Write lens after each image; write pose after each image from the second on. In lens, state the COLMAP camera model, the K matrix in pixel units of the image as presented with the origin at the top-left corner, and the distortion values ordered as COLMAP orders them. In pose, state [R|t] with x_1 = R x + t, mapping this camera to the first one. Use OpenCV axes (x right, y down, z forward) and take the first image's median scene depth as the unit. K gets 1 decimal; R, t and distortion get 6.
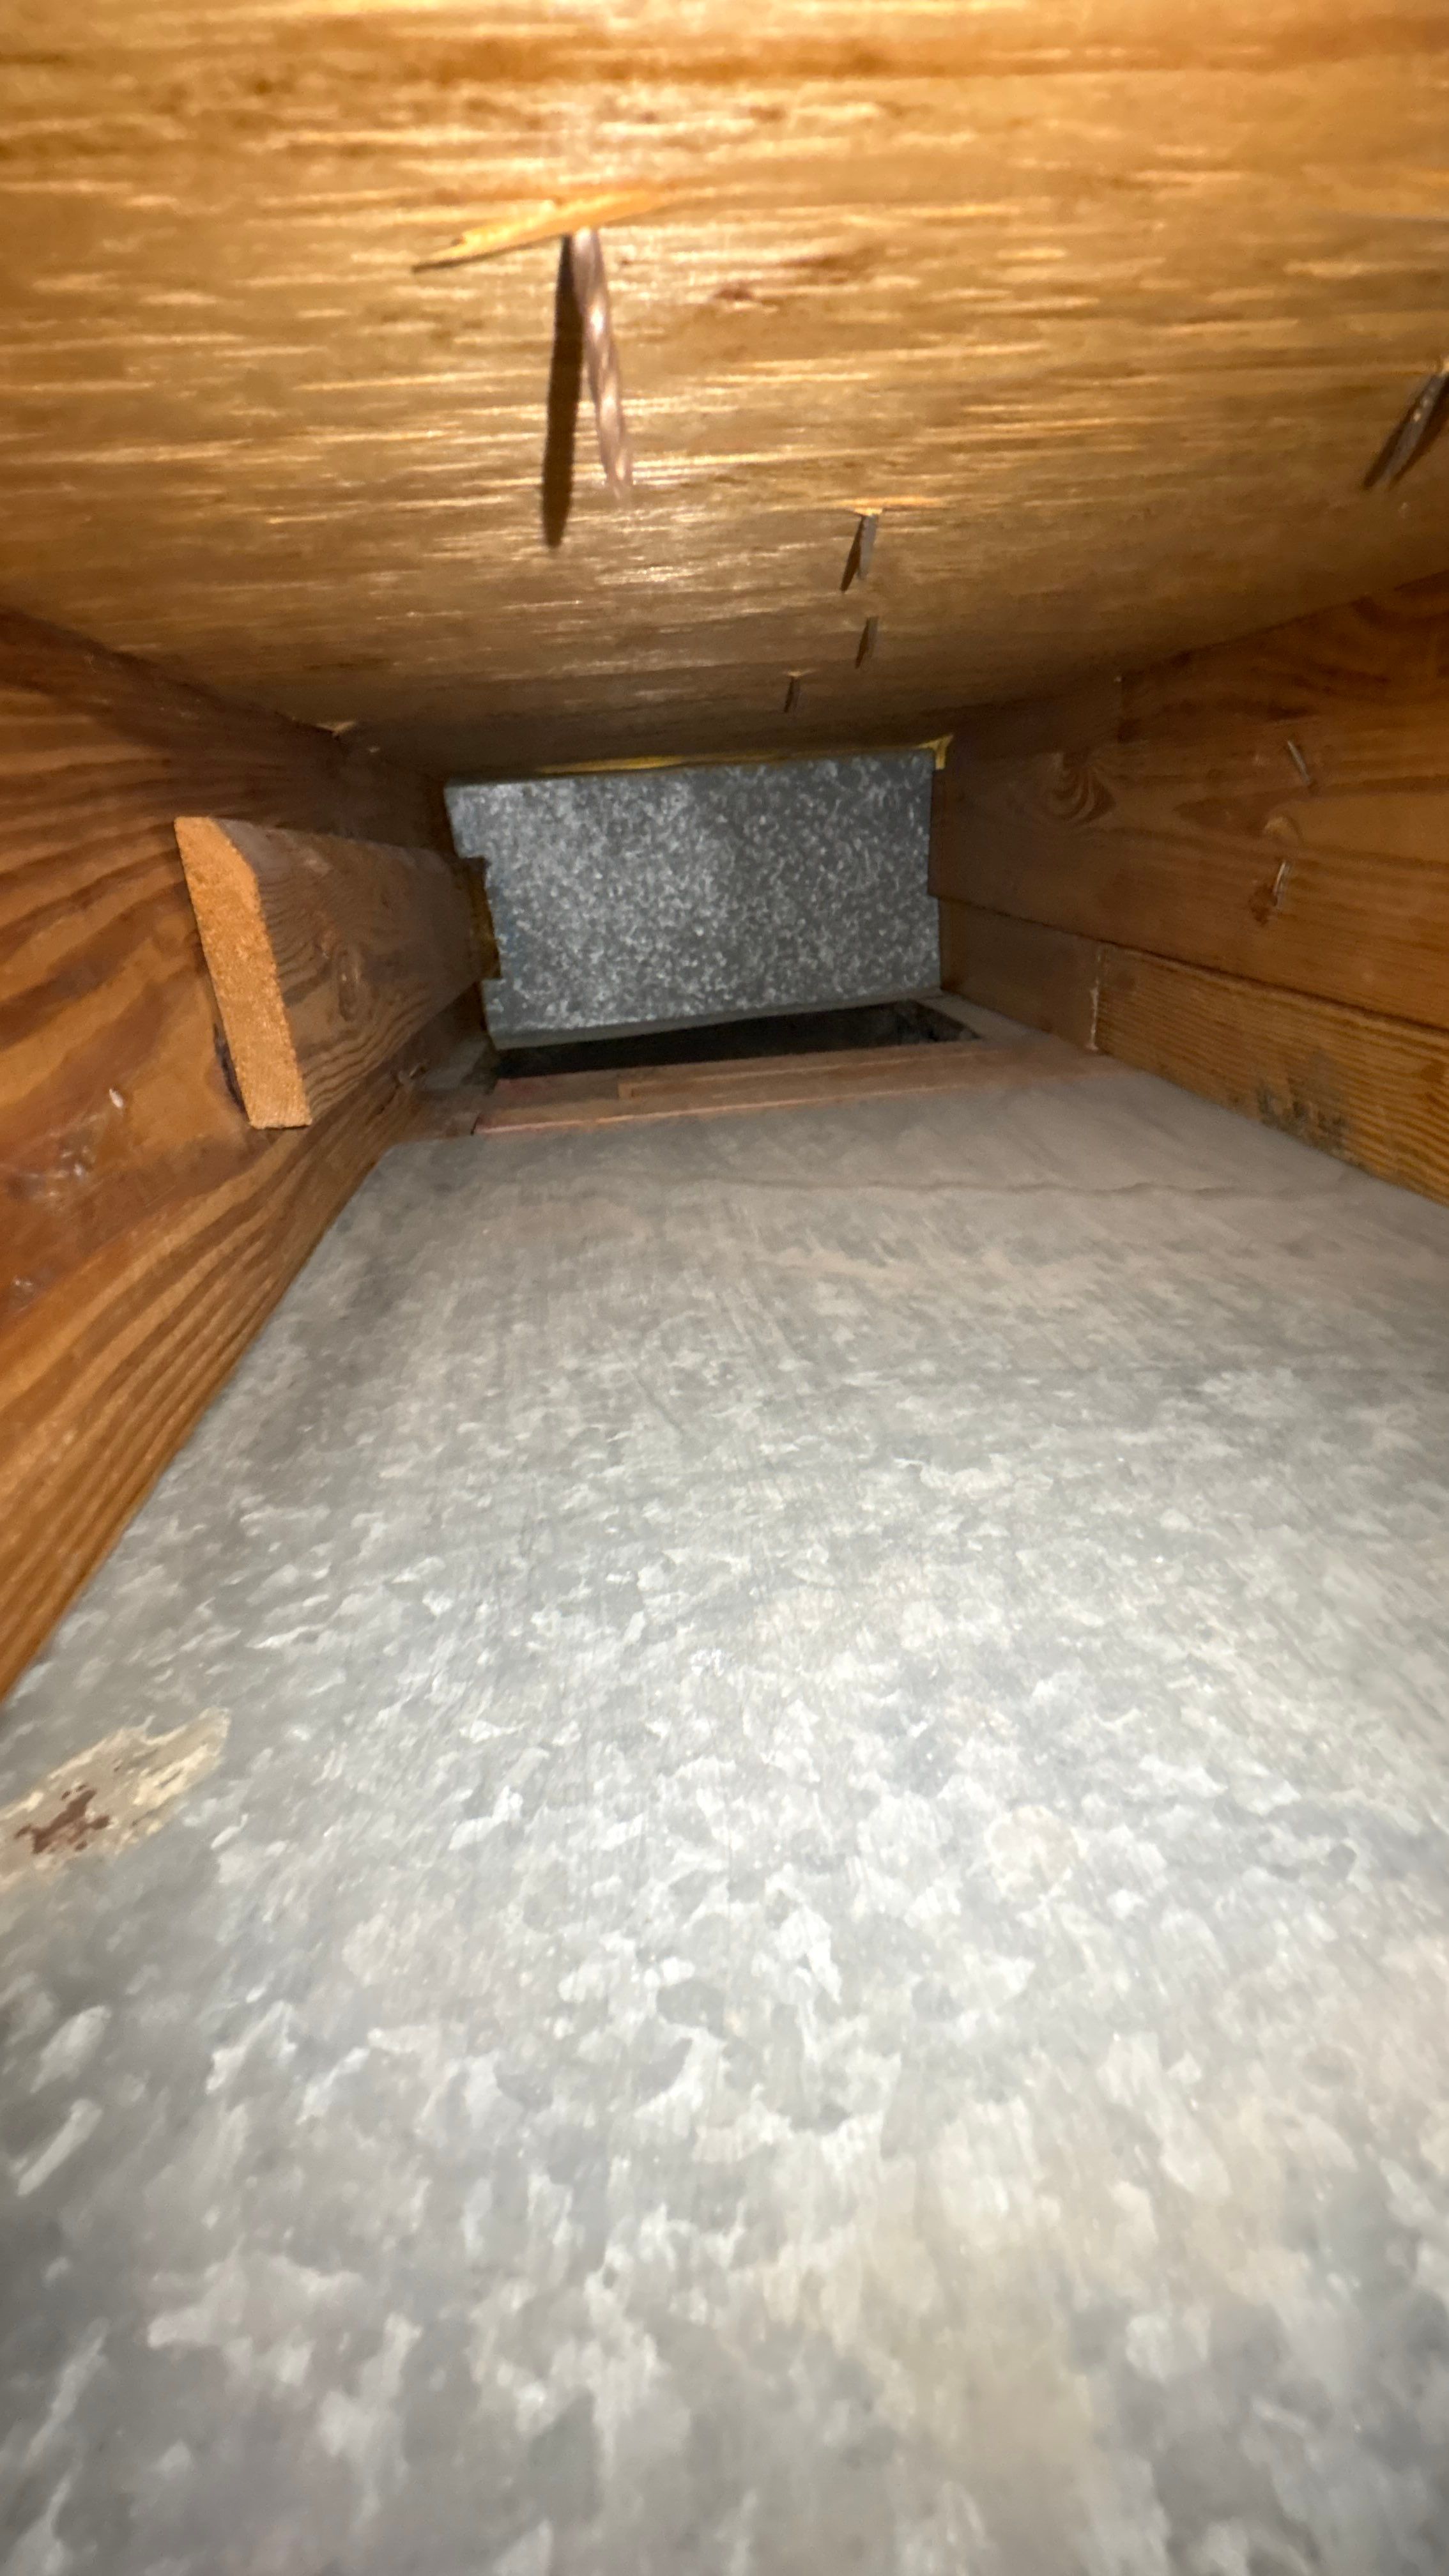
lens RADIAL K [[1038.8, 0, 724.5], [0, 1038.8, 1288.0], [0, 0, 1]] dist [-0.000469, -0.000085]
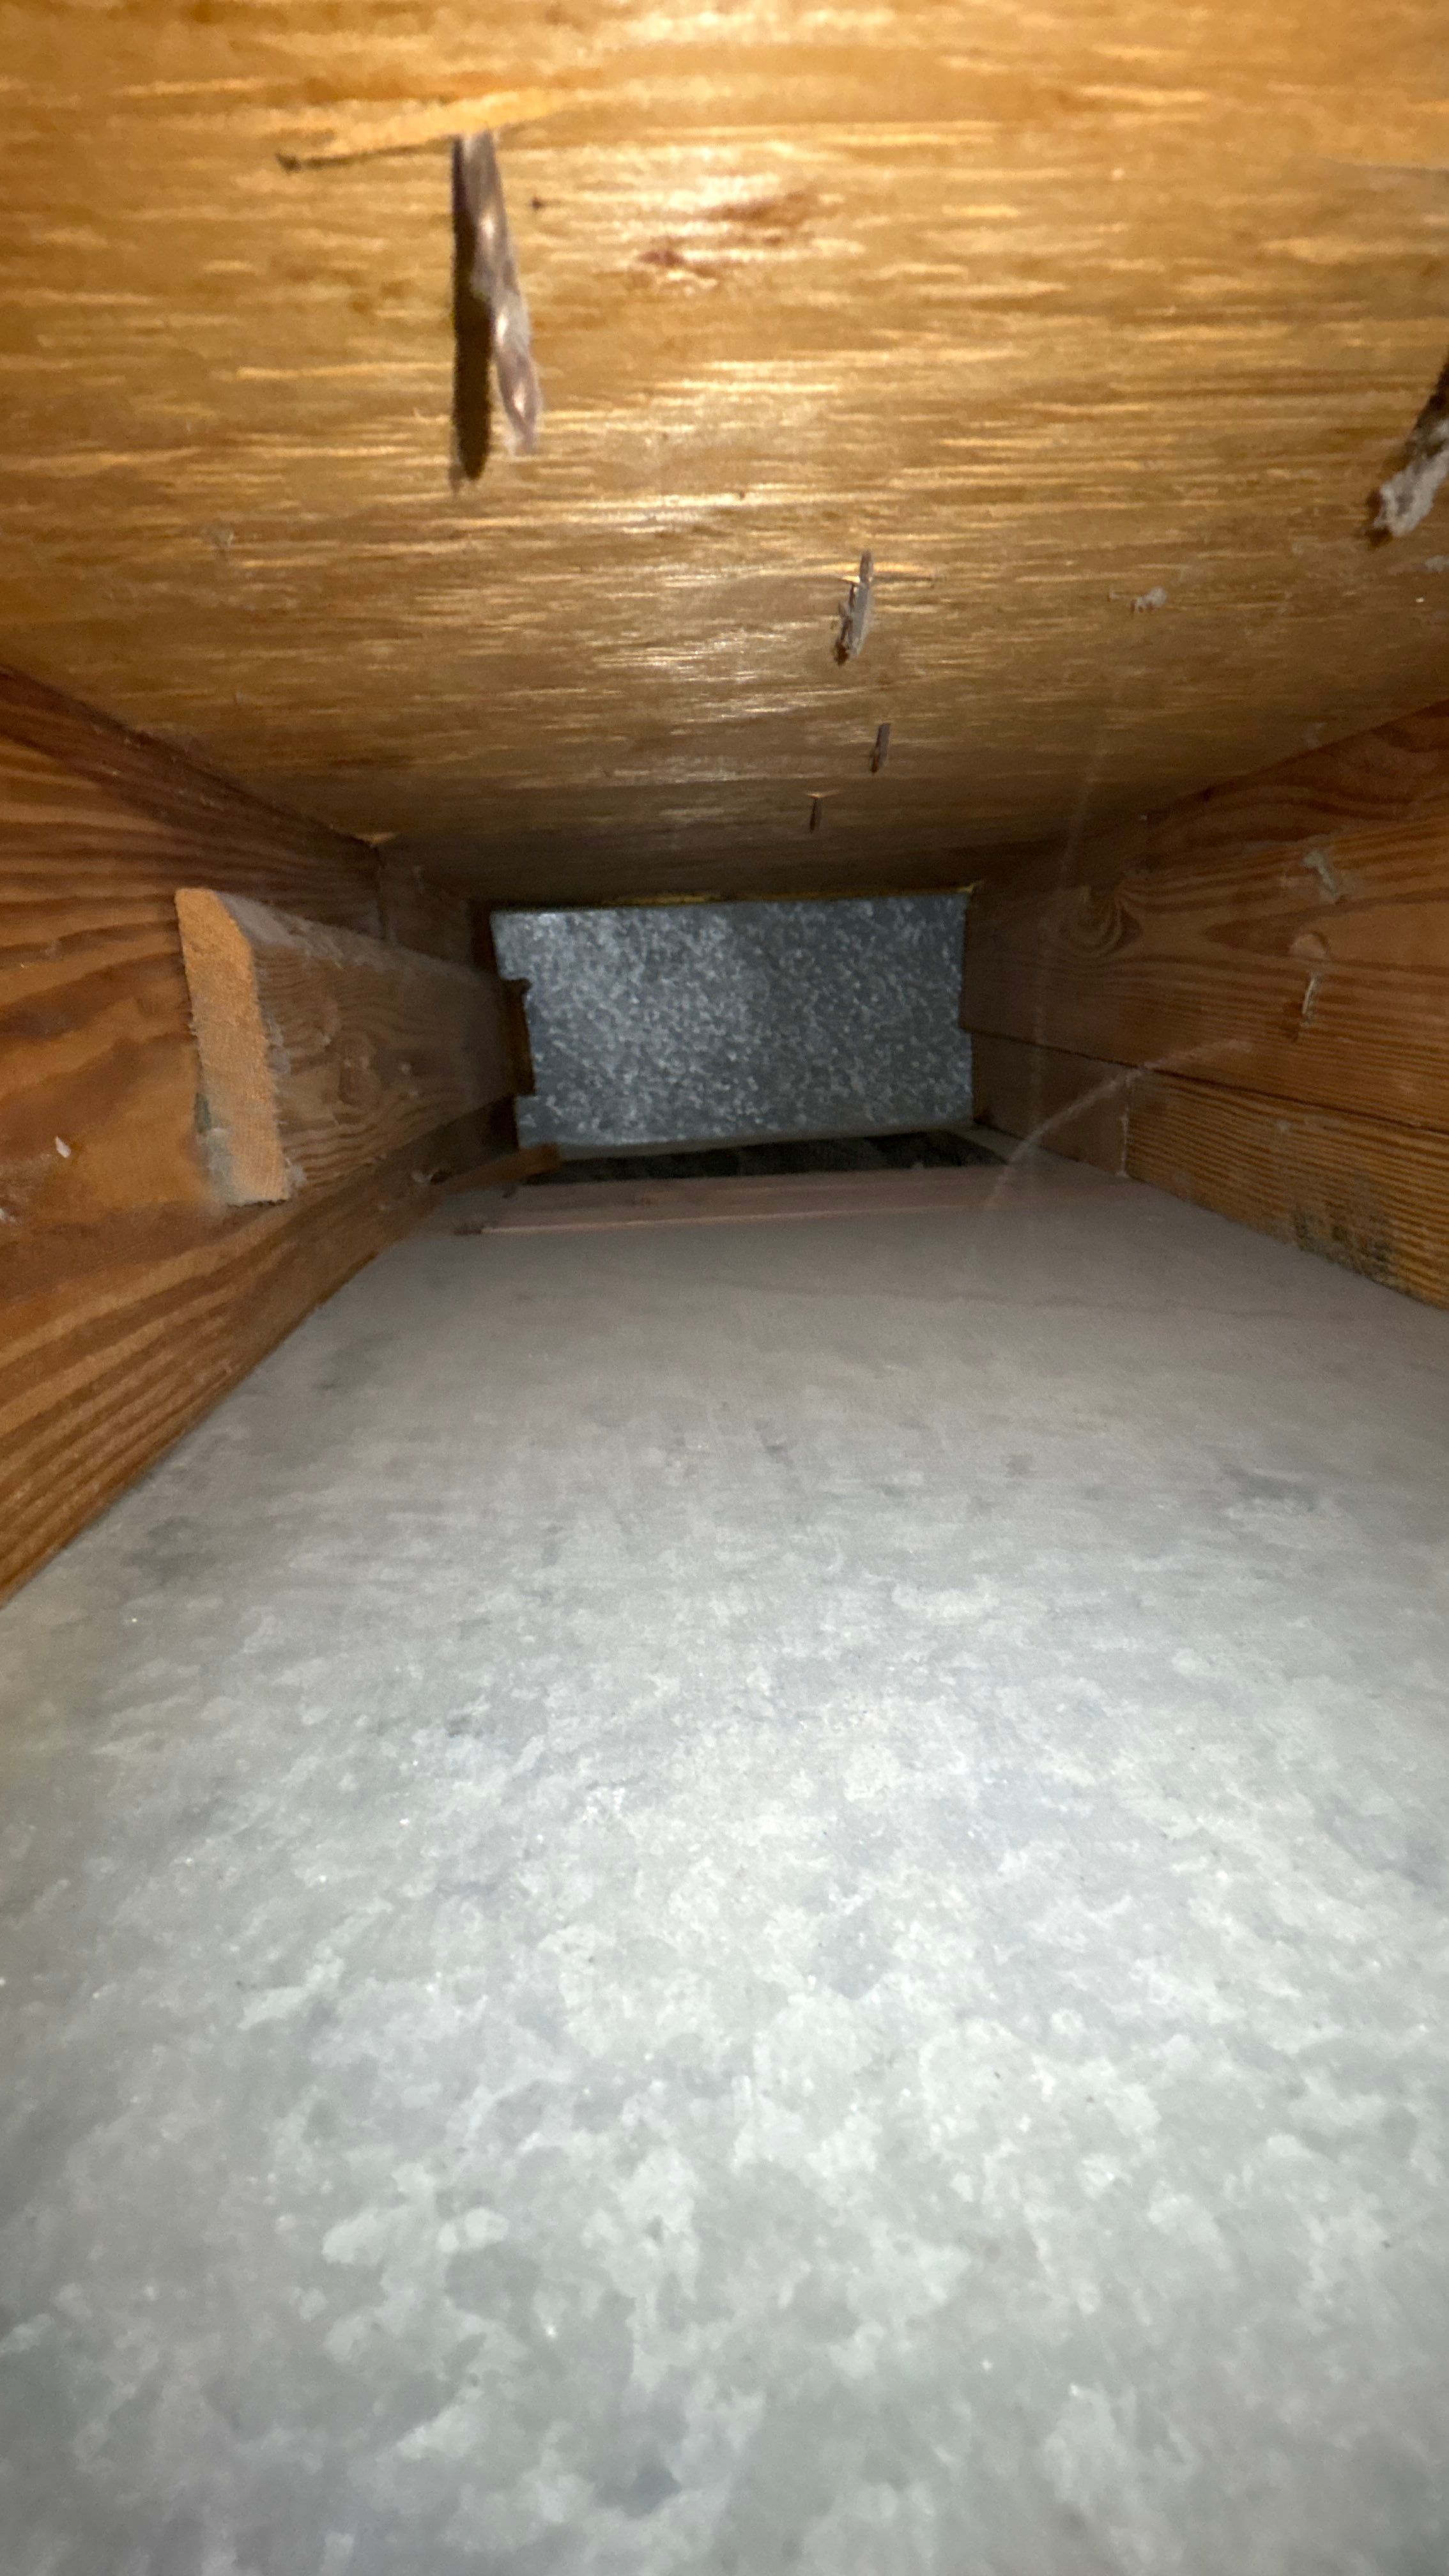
lens RADIAL K [[1033.1, 0, 724.5], [0, 1033.1, 1288.0], [0, 0, 1]] dist [-0.000217, -0.000472]
pose [[0.998190, 0.039848, -0.045035, 0.090763], [-0.045500, 0.990155, -0.132376, 0.056103], [0.039316, 0.134186, 0.990176, 0.127862]]
